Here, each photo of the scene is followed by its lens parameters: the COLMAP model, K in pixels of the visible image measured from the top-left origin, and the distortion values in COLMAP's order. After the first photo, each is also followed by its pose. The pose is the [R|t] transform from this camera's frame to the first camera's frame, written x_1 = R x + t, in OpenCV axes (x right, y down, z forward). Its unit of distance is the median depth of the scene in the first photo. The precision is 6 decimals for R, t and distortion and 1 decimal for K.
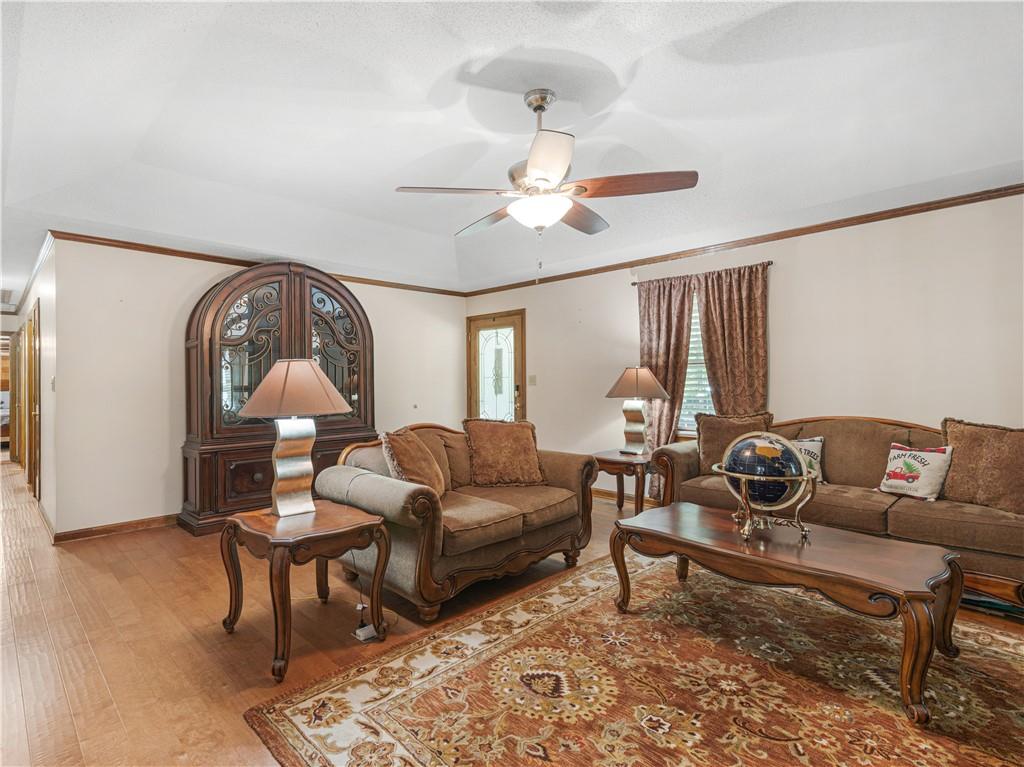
lens RADIAL K [[519.5, 0, 477.1], [0, 519.5, 381.7], [0, 0, 1]] dist [0.004115, 0.000106]
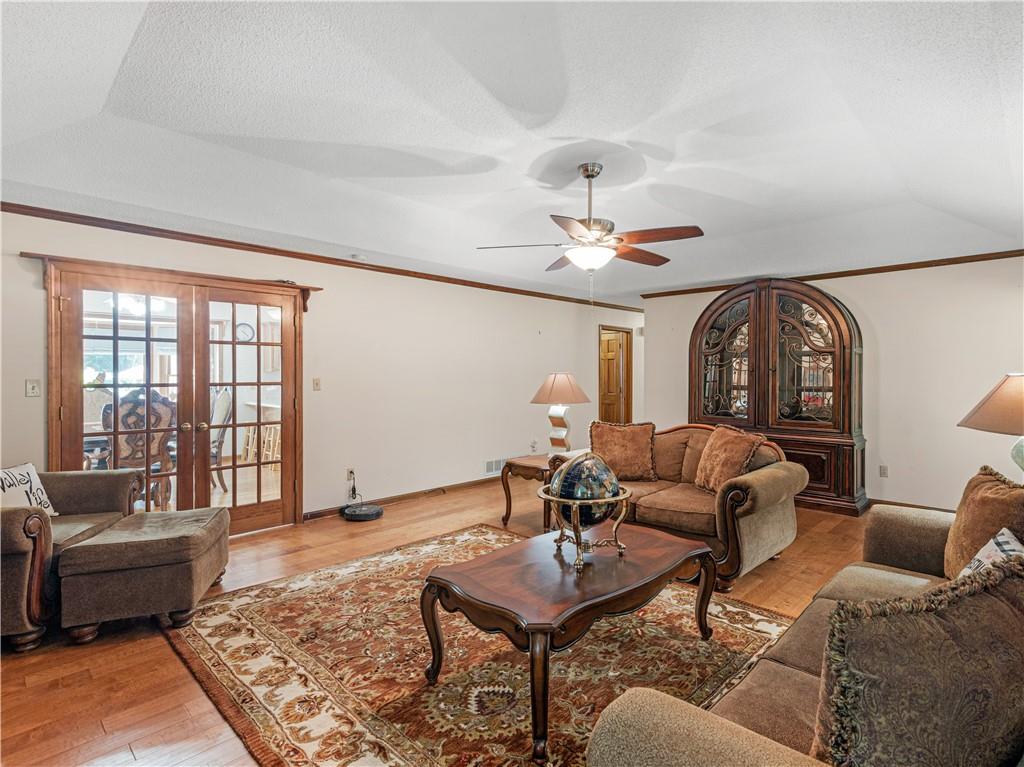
lens RADIAL K [[519.5, 0, 518.9], [0, 519.5, 379.9], [0, 0, 1]] dist [0.004115, 0.000106]
pose [[0.037286, 0.019043, -0.999123, 1.526374], [-0.004720, 0.999811, 0.018880, -0.054826], [0.999293, 0.004012, 0.037369, 0.854335]]
